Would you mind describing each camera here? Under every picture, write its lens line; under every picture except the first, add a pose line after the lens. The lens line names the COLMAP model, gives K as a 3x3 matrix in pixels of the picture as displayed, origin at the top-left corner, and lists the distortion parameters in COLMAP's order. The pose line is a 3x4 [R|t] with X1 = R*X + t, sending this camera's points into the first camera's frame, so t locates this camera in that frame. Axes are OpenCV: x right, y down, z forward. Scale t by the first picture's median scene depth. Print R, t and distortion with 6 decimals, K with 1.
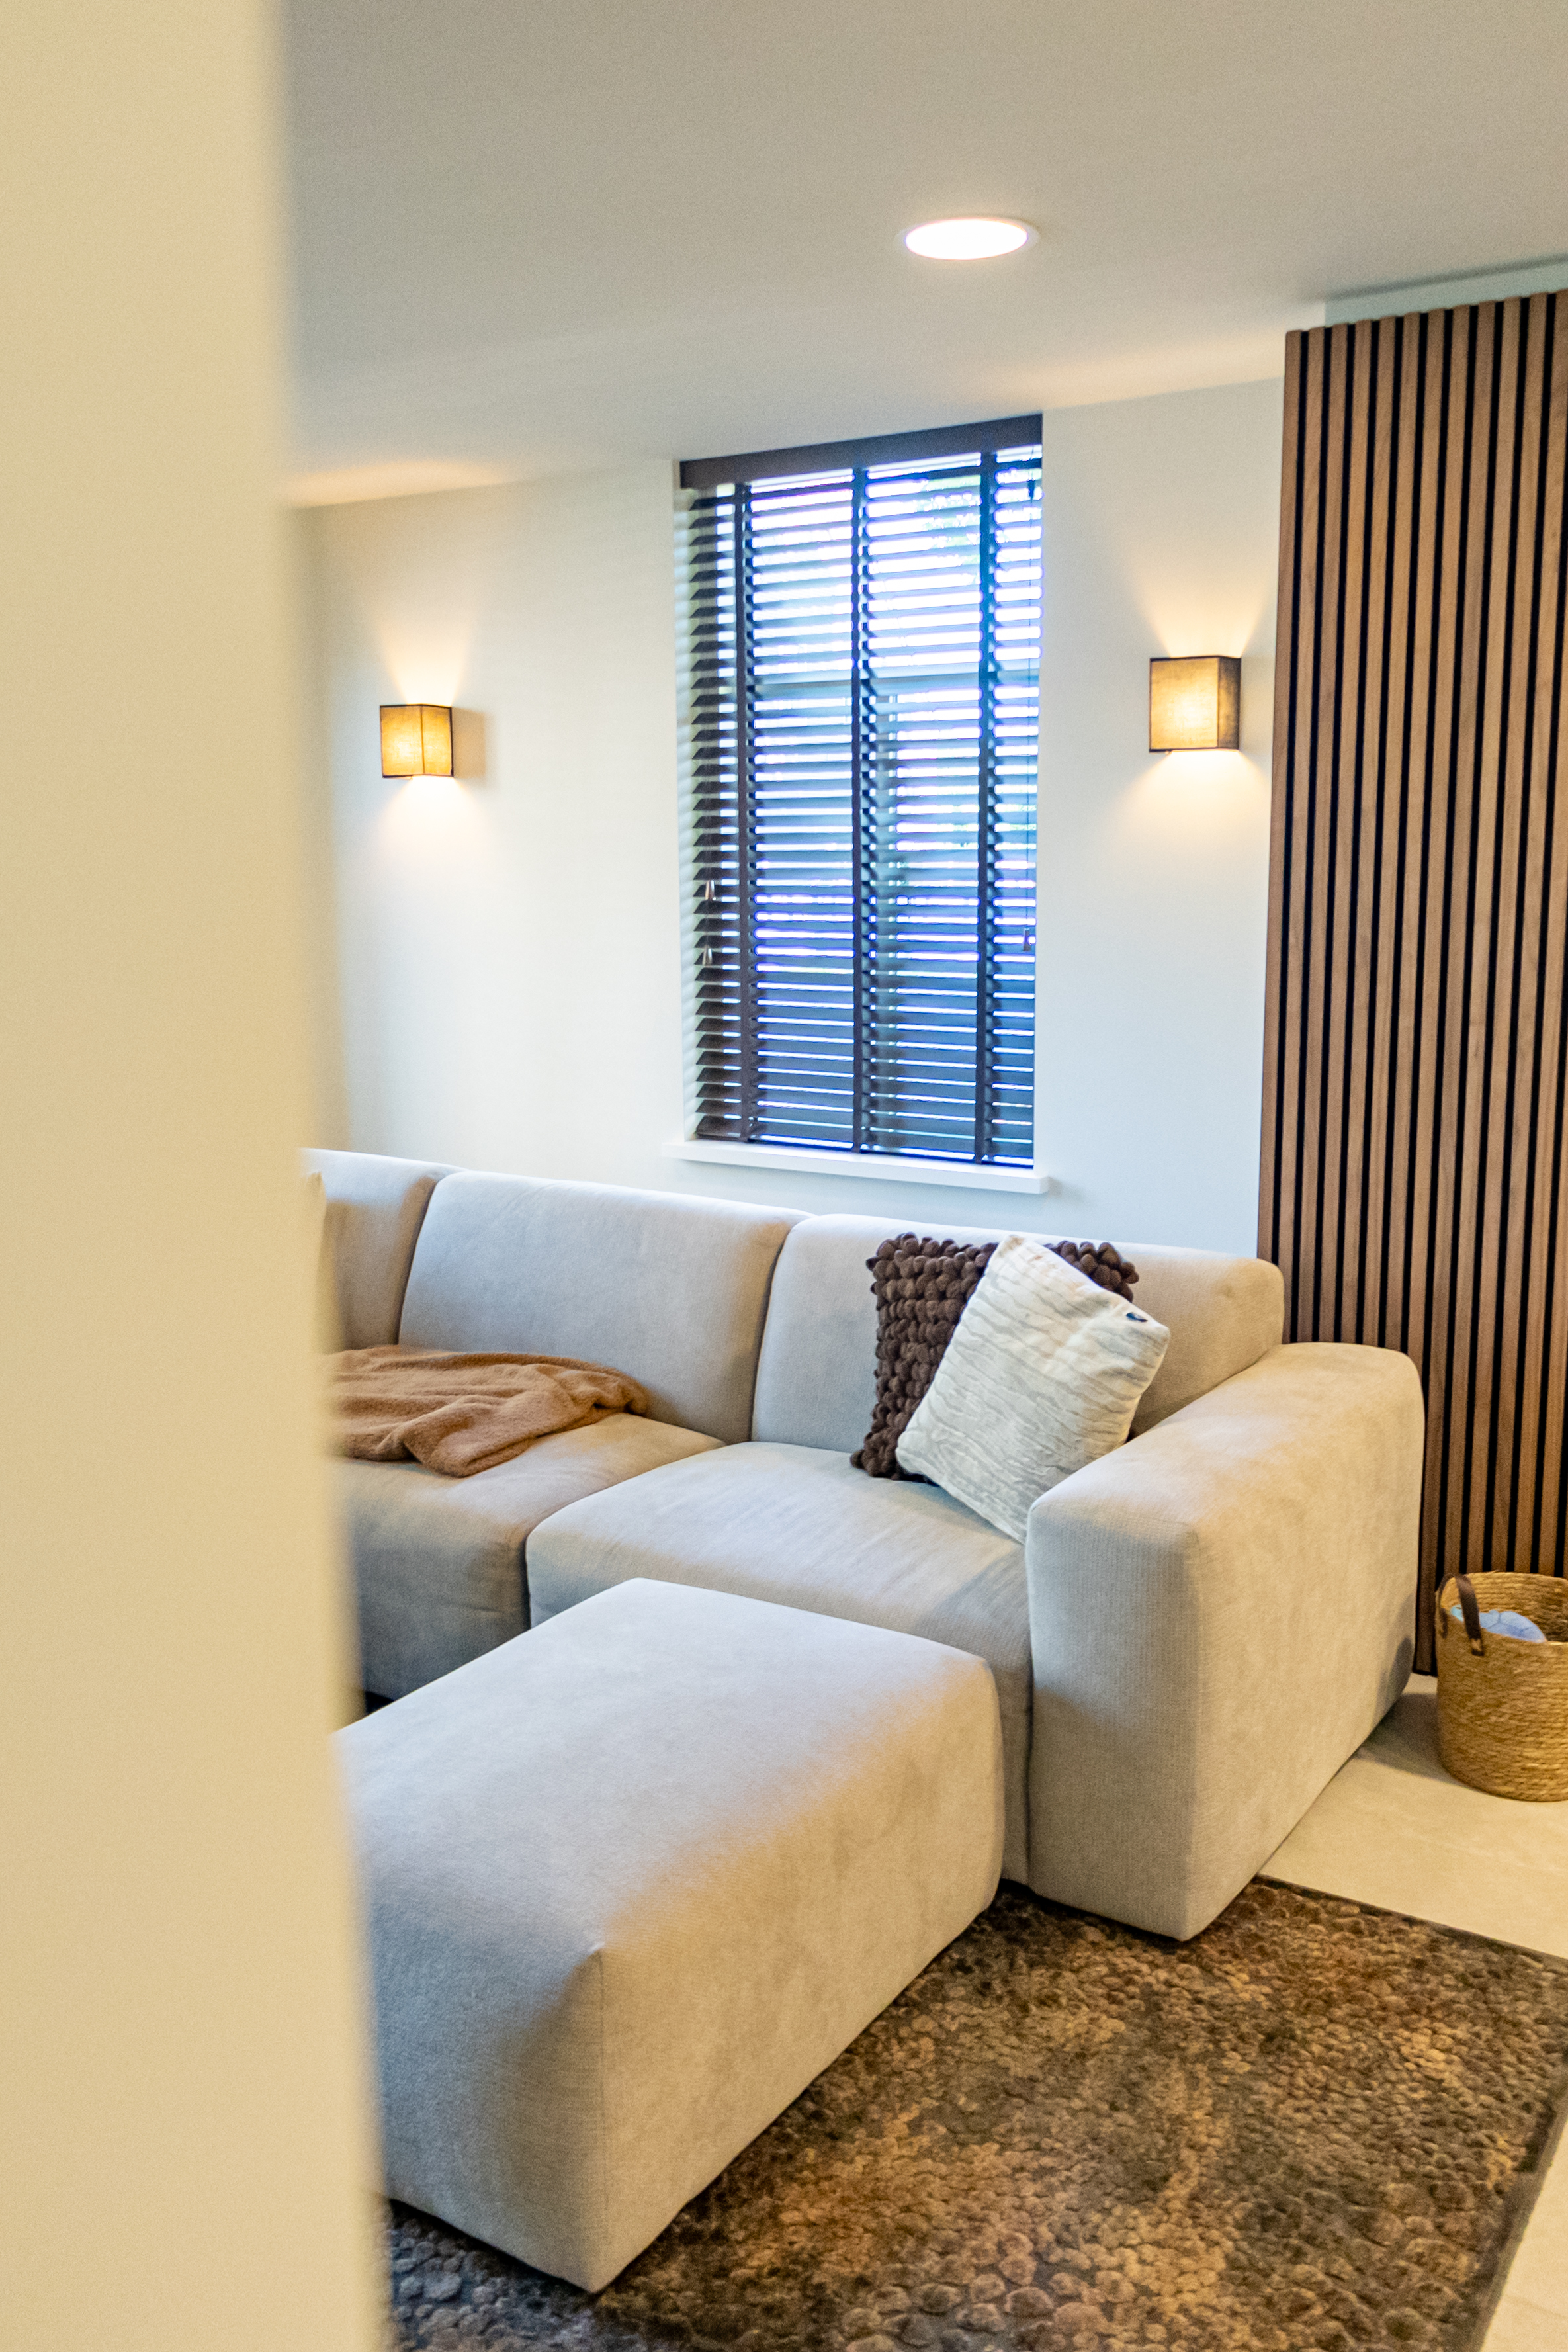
lens RADIAL K [[1972.8, 0, 752.0], [0, 1972.8, 1165.7], [0, 0, 1]] dist [-0.001171, -0.000164]
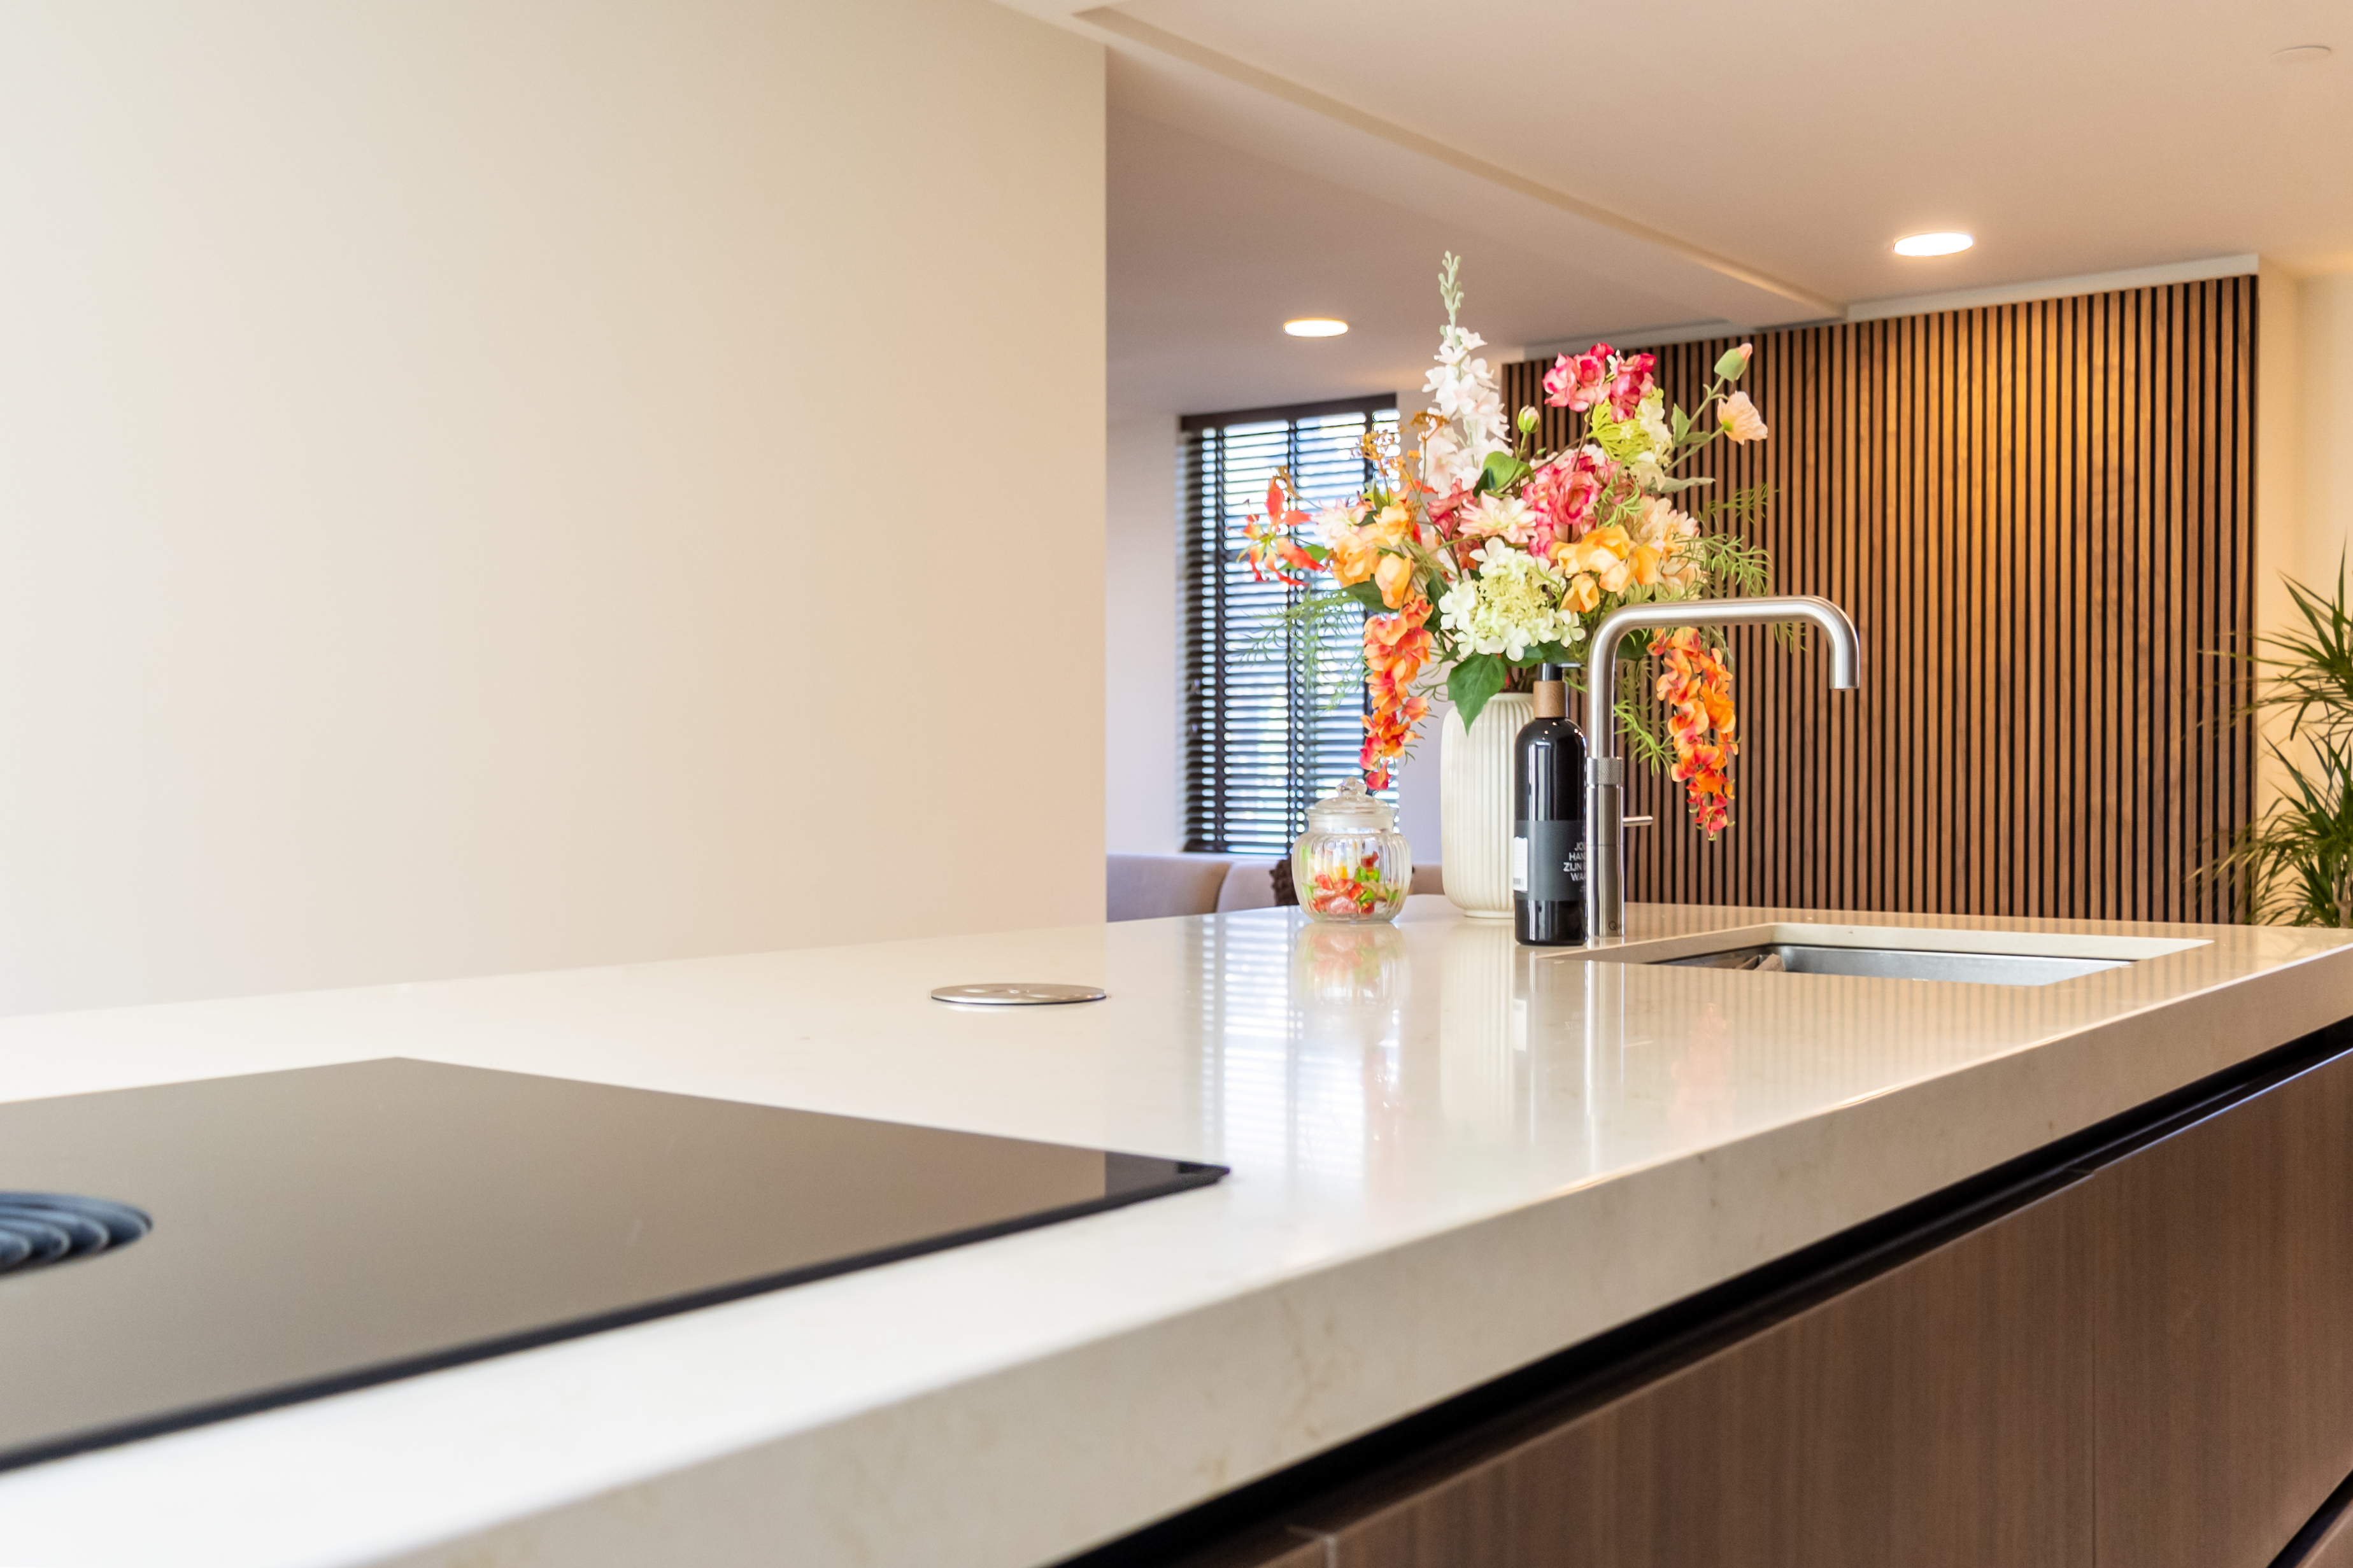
lens RADIAL K [[2407.9, 0, 1131.5], [0, 2407.9, 783.4], [0, 0, 1]] dist [0.006834, 0.035103]
pose [[0.997171, 0.013058, -0.074018, 0.097344], [-0.024377, 0.987747, -0.154150, 0.317960], [0.071098, 0.155519, 0.985271, -1.175248]]
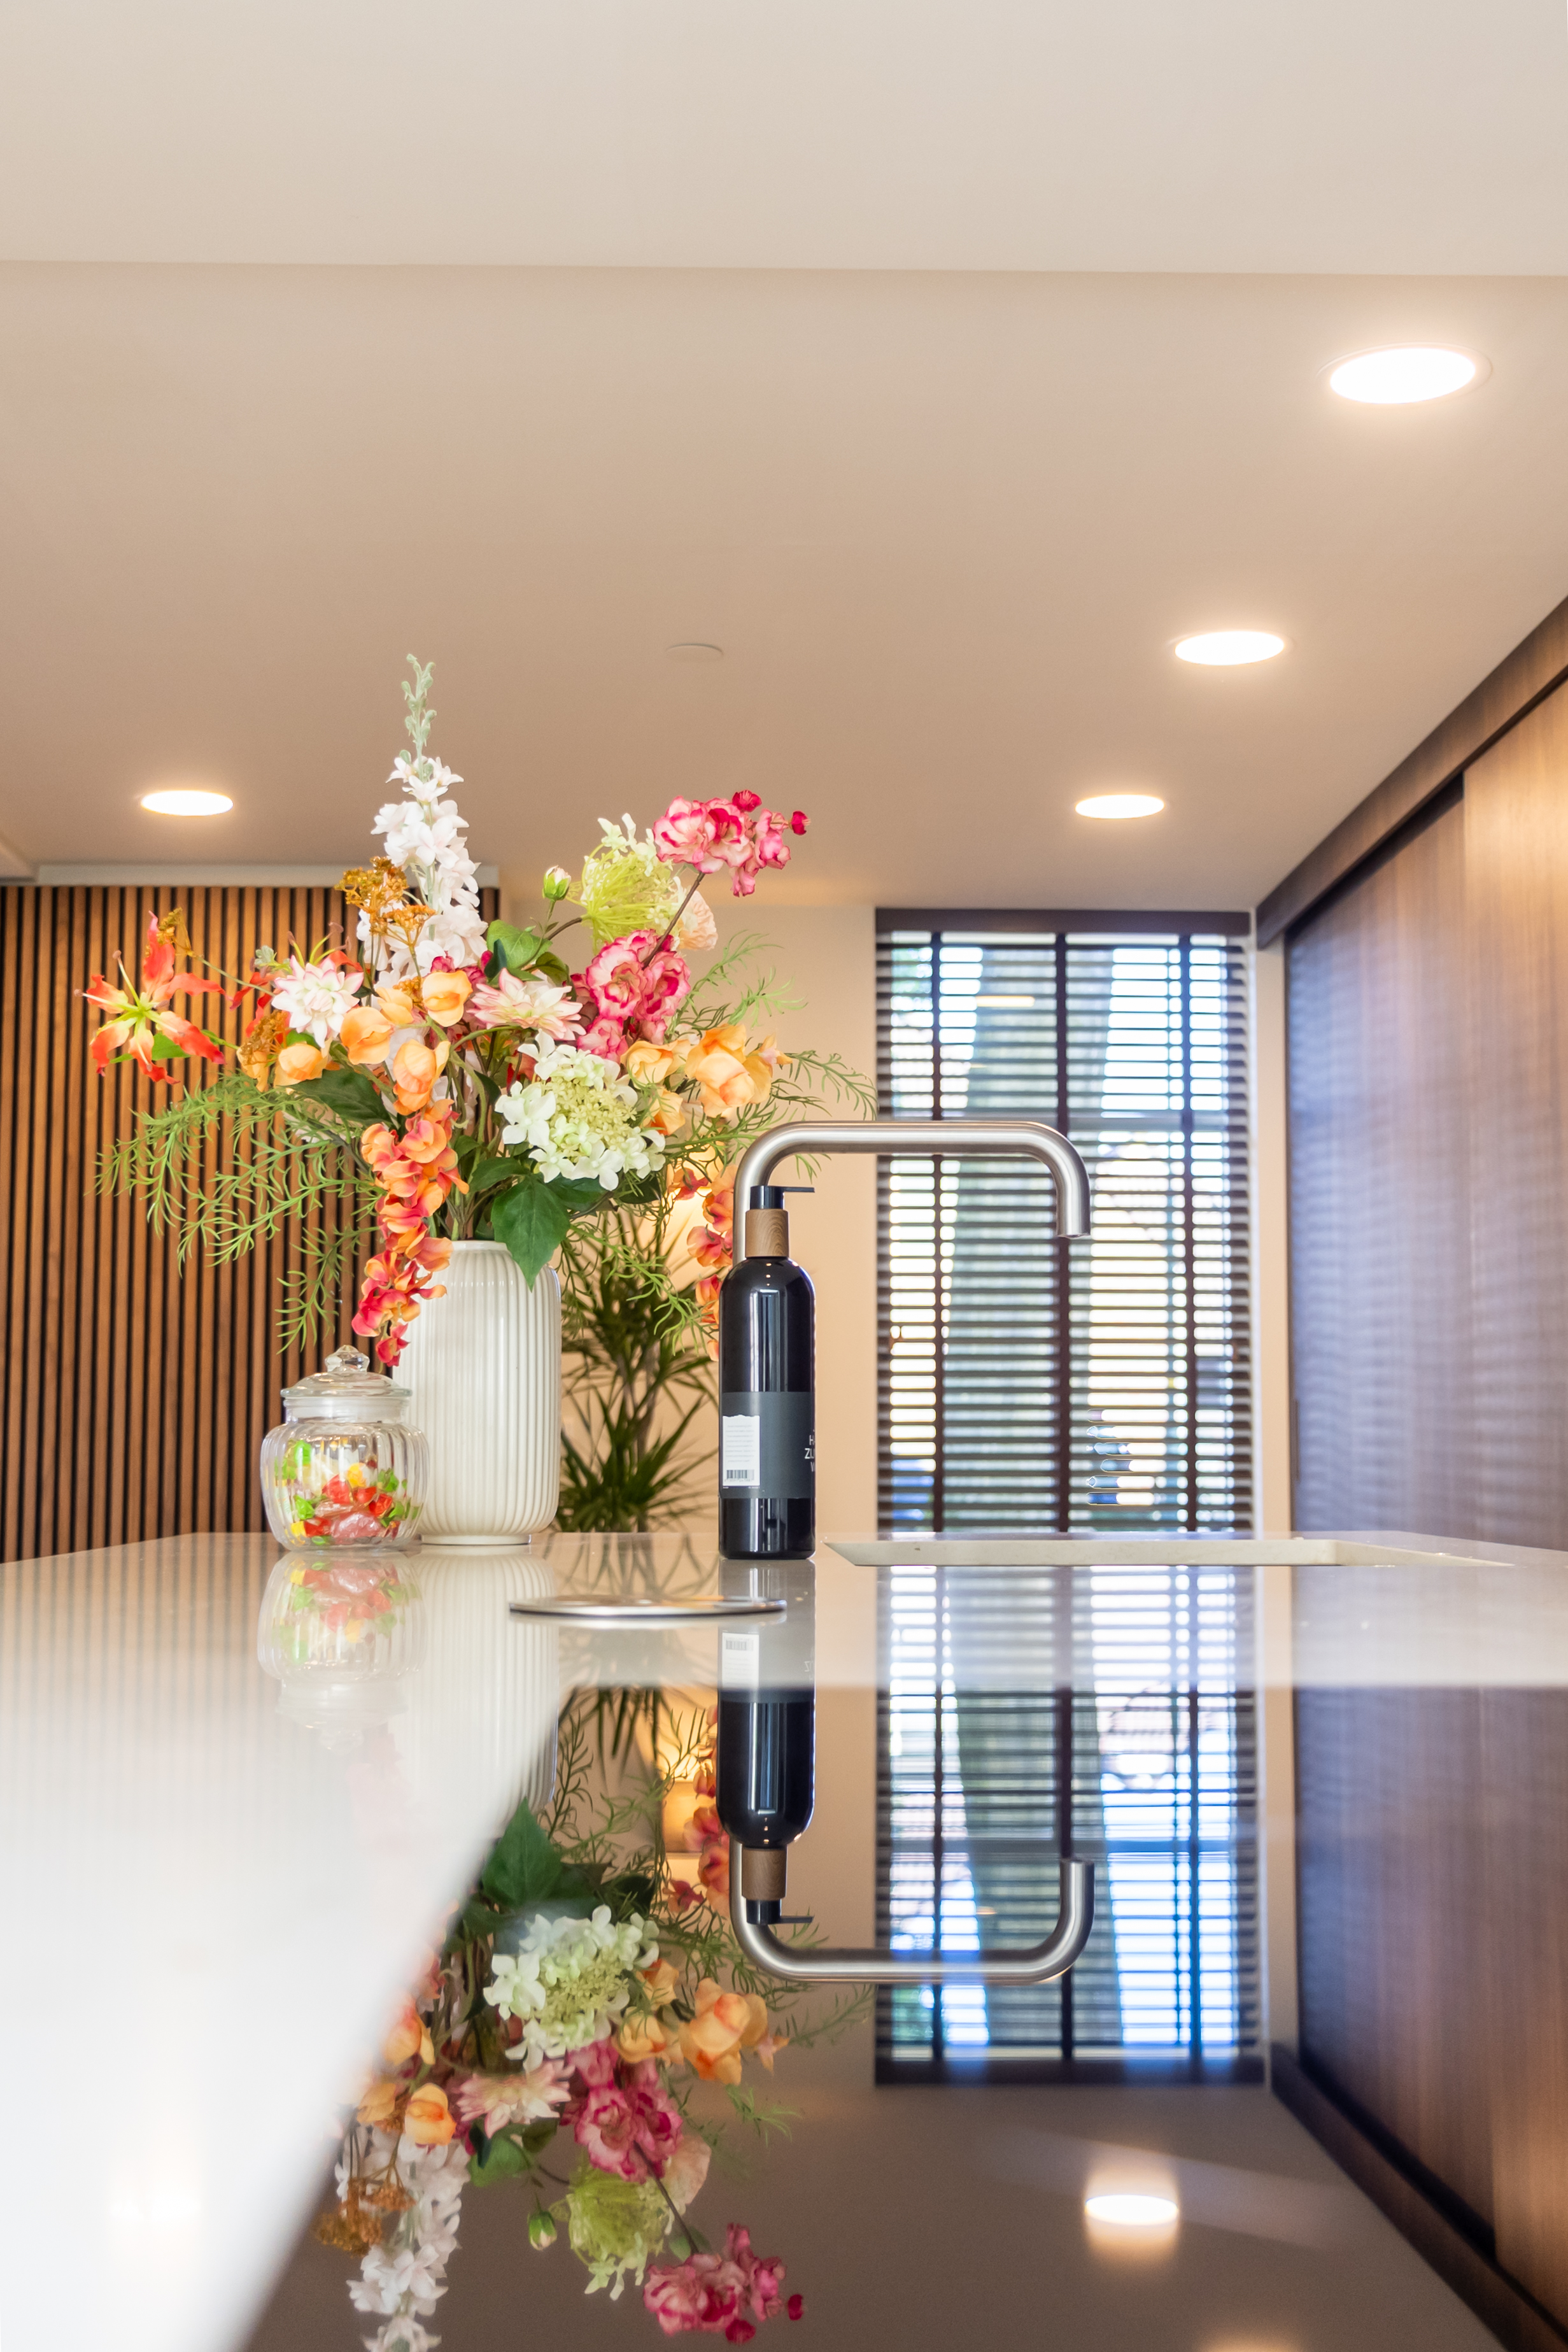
lens RADIAL K [[2873.7, 0, 783.7], [0, 2873.7, 1181.0], [0, 0, 1]] dist [0.068141, -0.475880]
pose [[0.821139, 0.068213, 0.566637, -0.153330], [0.082884, 0.968054, -0.236647, 0.321969], [-0.564678, 0.241286, 0.789253, -1.012945]]
